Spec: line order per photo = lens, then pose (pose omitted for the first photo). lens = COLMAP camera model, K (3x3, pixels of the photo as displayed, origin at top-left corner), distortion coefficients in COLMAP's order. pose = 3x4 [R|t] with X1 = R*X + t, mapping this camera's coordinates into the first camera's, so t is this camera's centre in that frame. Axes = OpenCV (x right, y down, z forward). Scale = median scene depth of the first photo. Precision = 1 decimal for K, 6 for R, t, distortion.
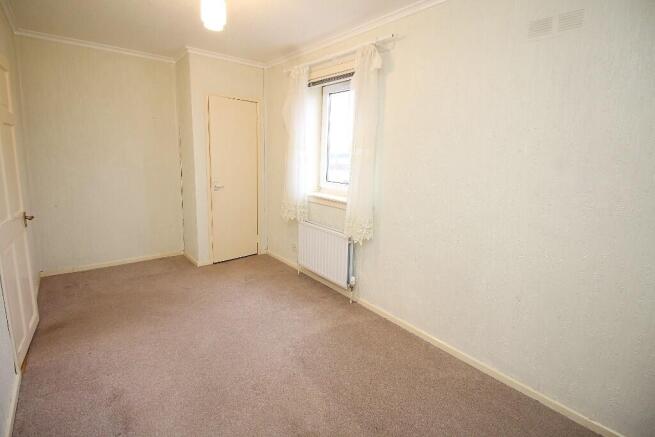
lens RADIAL K [[317.2, 0, 317.0], [0, 317.2, 212.3], [0, 0, 1]] dist [-0.002657, -0.000970]
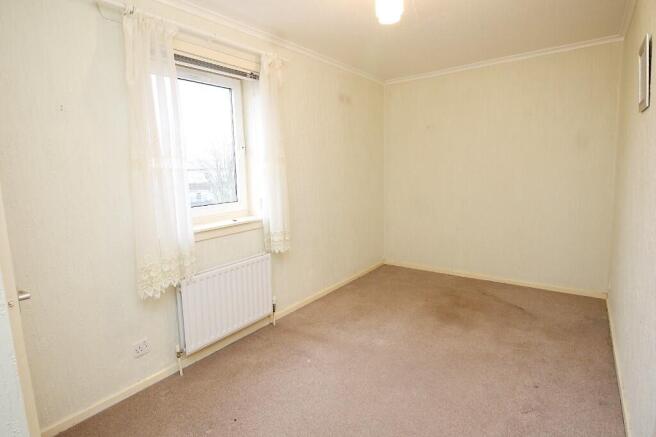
lens RADIAL K [[317.7, 0, 317.5], [0, 317.7, 212.3], [0, 0, 1]] dist [-0.002657, -0.000970]
pose [[-0.209430, -0.152162, 0.965912, -0.764800], [0.208884, 0.958054, 0.196214, -0.185161], [-0.955252, 0.242857, -0.168861, 0.963356]]
